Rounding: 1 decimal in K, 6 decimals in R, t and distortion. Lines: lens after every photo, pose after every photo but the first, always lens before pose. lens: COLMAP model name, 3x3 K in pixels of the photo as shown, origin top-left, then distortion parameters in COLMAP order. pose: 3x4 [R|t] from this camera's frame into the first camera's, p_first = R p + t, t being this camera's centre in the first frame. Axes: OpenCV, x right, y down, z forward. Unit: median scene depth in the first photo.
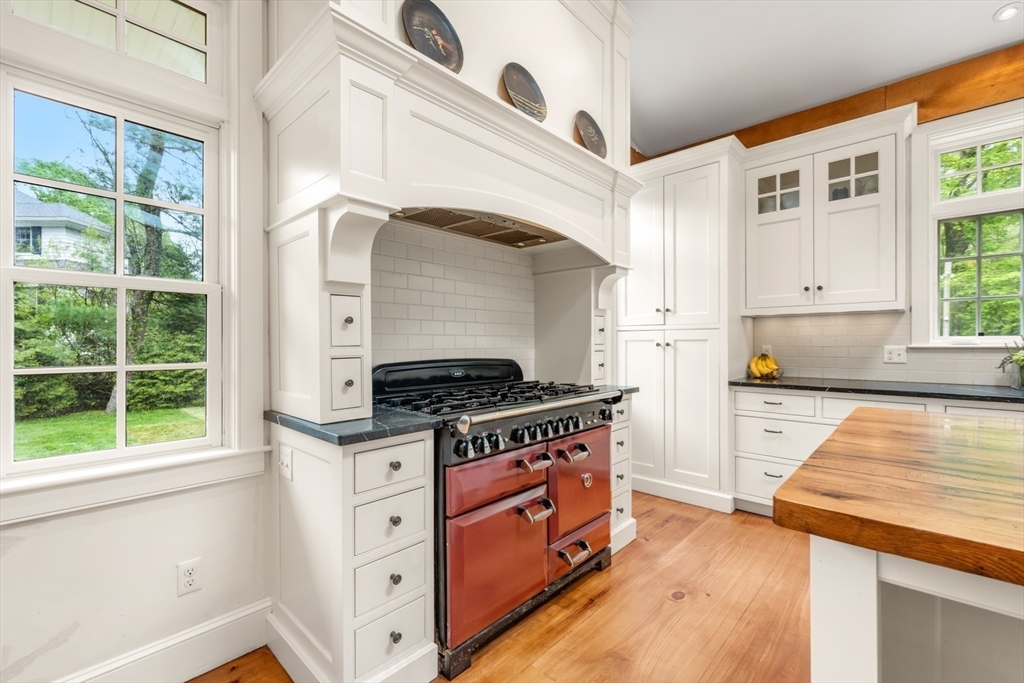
lens RADIAL K [[437.7, 0, 514.1], [0, 437.7, 344.8], [0, 0, 1]] dist [-0.000242, 0.000251]
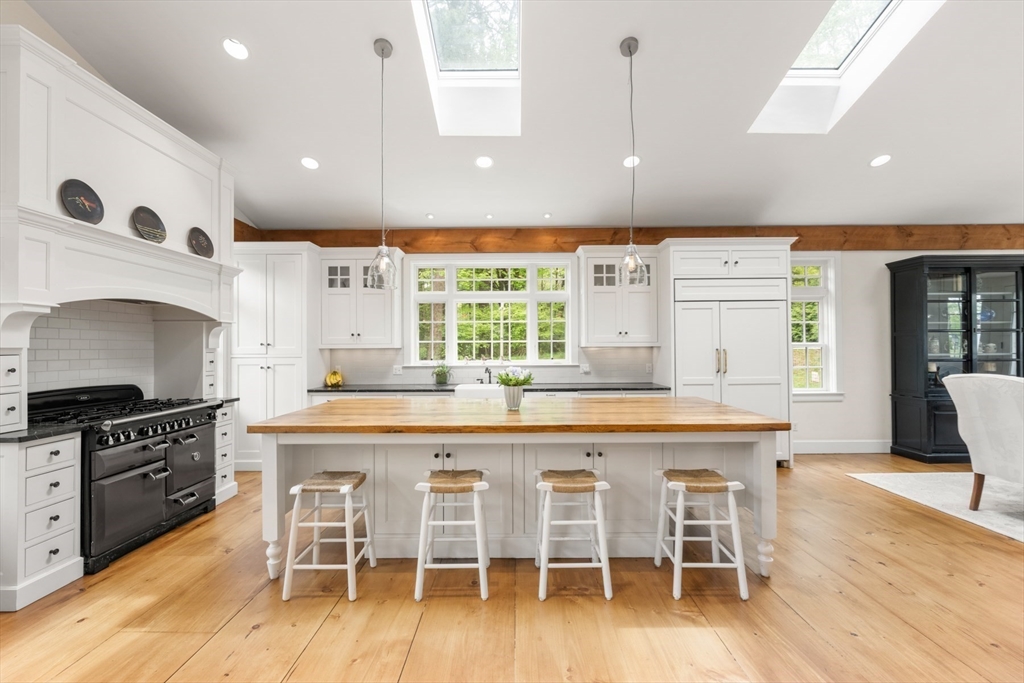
lens RADIAL K [[437.7, 0, 514.1], [0, 437.7, 344.8], [0, 0, 1]] dist [-0.000242, 0.000251]
pose [[0.733260, 0.005850, 0.679923, -0.070640], [0.004468, 0.999900, -0.013422, -0.075837], [-0.679934, 0.012879, 0.733160, -0.925284]]
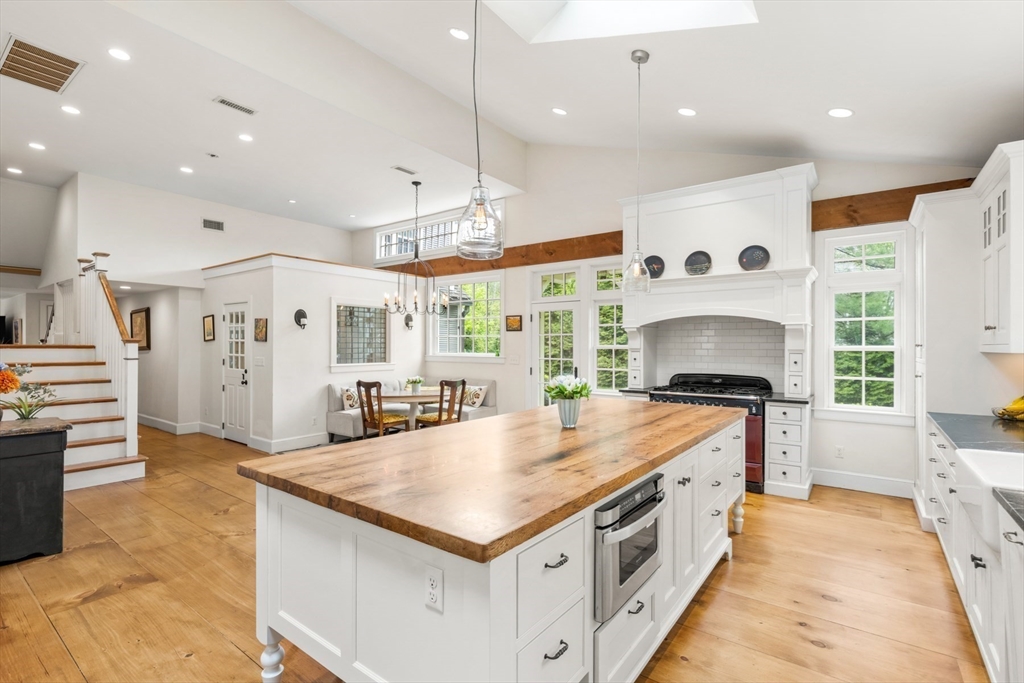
lens RADIAL K [[454.4, 0, 512.0], [0, 454.4, 341.5], [0, 0, 1]] dist [0.002399, 0.000552]
pose [[0.117783, -0.002459, -0.993036, 1.907452], [-0.005437, 0.999980, -0.003121, -0.112788], [0.993024, 0.005767, 0.117767, -0.234333]]
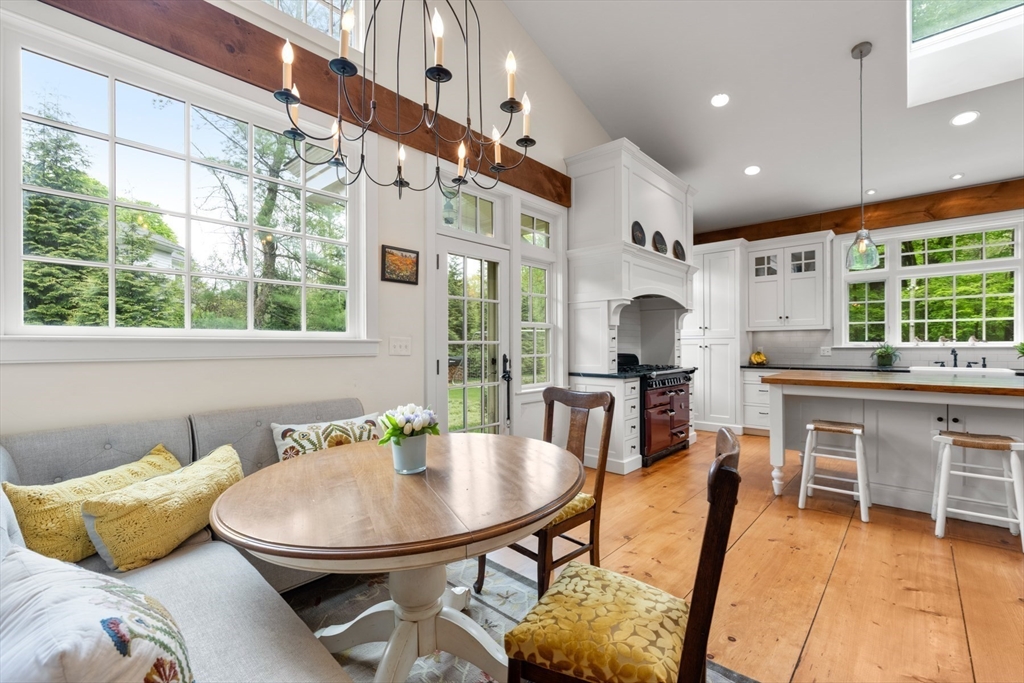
lens RADIAL K [[441.4, 0, 513.8], [0, 441.4, 344.6], [0, 0, 1]] dist [0.002517, 0.000453]
pose [[0.999925, -0.000955, 0.012232, -0.664360], [0.001008, 0.999990, -0.004319, -0.001434], [-0.012228, 0.004331, 0.999916, -1.166483]]
